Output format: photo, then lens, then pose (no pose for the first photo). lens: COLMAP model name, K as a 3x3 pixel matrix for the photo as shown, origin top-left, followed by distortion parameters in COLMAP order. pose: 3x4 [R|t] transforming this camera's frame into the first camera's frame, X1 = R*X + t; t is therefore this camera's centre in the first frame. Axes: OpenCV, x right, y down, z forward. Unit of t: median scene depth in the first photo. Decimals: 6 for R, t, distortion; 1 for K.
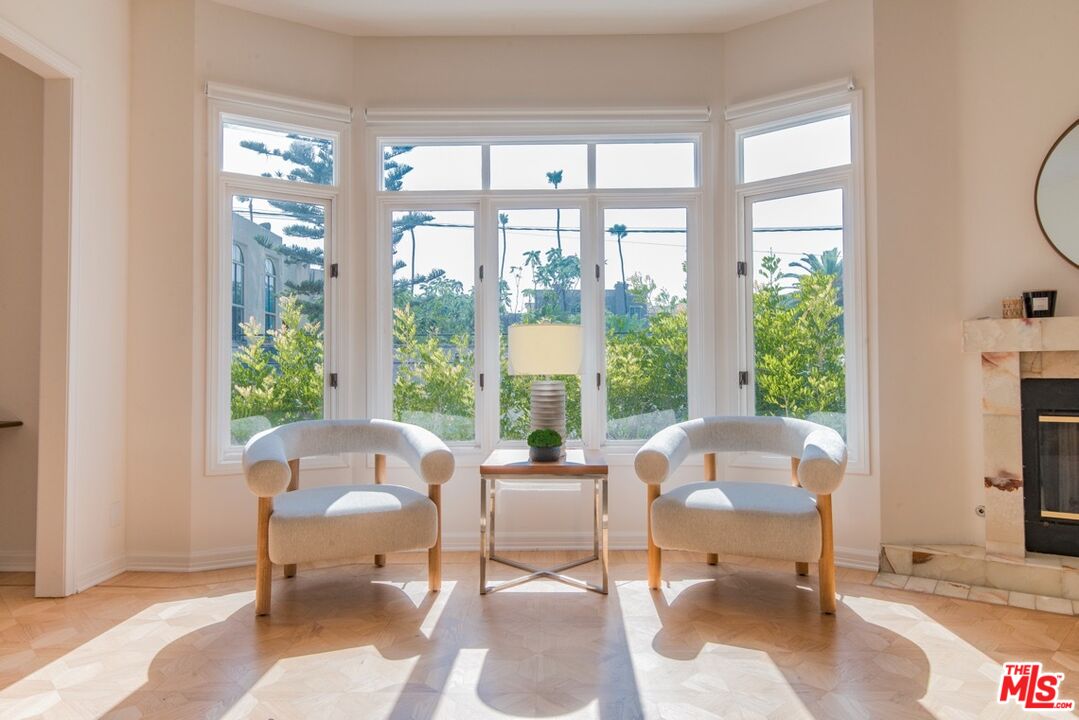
lens RADIAL K [[689.3, 0, 541.4], [0, 689.3, 360.1], [0, 0, 1]] dist [0.021826, -0.013443]
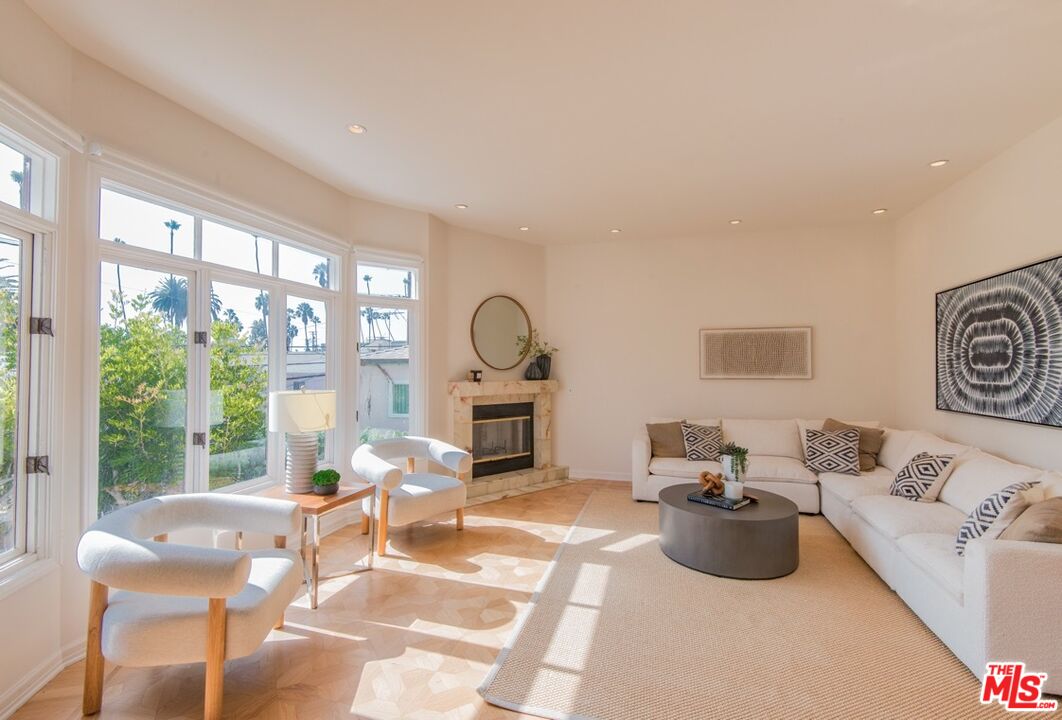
lens RADIAL K [[482.8, 0, 537.5], [0, 482.8, 355.2], [0, 0, 1]] dist [0.010884, -0.010558]
pose [[0.242217, 0.026676, 0.969855, -0.838372], [-0.023487, 0.999490, -0.021625, -0.116384], [-0.969938, -0.017541, 0.242720, 0.376516]]
